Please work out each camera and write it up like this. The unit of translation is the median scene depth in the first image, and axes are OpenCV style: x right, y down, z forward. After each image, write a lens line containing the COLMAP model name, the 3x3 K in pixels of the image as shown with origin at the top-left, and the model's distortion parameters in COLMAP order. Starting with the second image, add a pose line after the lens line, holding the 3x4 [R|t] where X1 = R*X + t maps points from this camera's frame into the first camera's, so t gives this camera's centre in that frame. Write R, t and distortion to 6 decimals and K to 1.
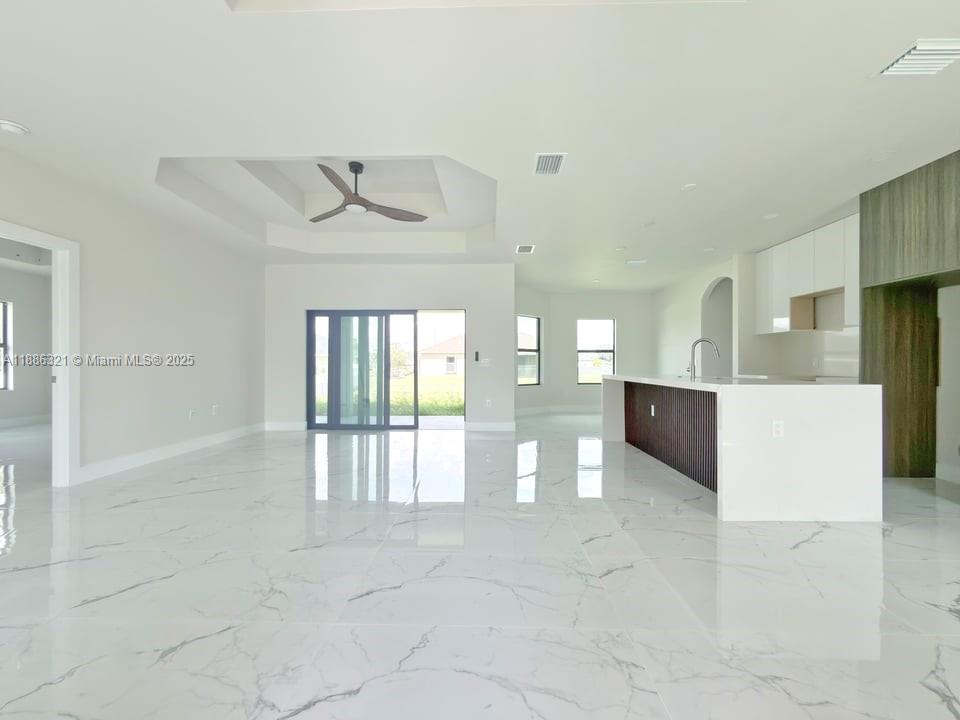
lens RADIAL K [[387.7, 0, 483.1], [0, 387.7, 362.9], [0, 0, 1]] dist [-0.000443, -0.000091]
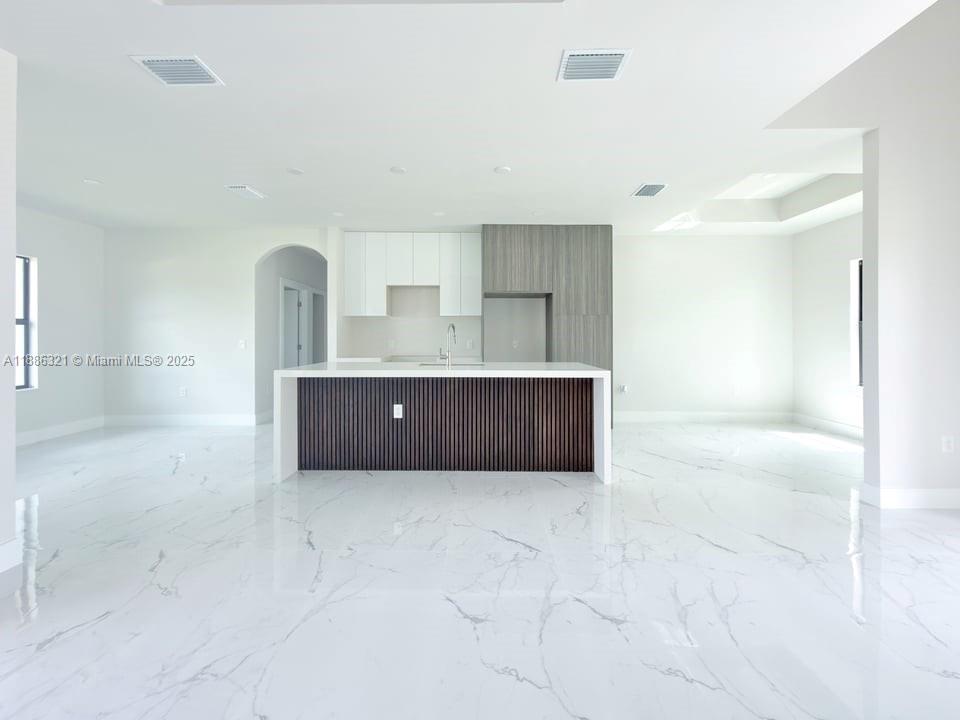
lens RADIAL K [[387.7, 0, 475.9], [0, 387.7, 340.0], [0, 0, 1]] dist [-0.000443, -0.000091]
pose [[0.016215, -0.009152, 0.999827, -0.307099], [-0.004556, 0.999947, 0.009227, -0.025391], [-0.999858, -0.004705, 0.016173, 0.736858]]
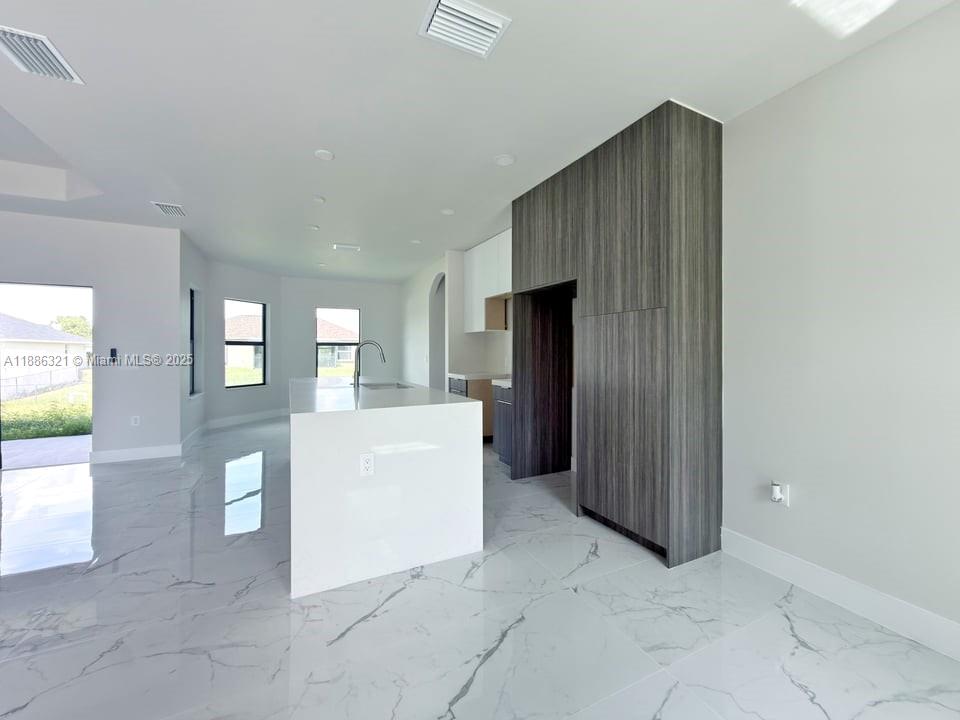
lens RADIAL K [[387.7, 0, 475.3], [0, 387.7, 354.7], [0, 0, 1]] dist [-0.000443, -0.000091]
pose [[0.894796, -0.009117, 0.446383, 0.313555], [0.002420, 0.999876, 0.015570, -0.035554], [-0.446470, -0.012852, 0.894707, 0.097878]]
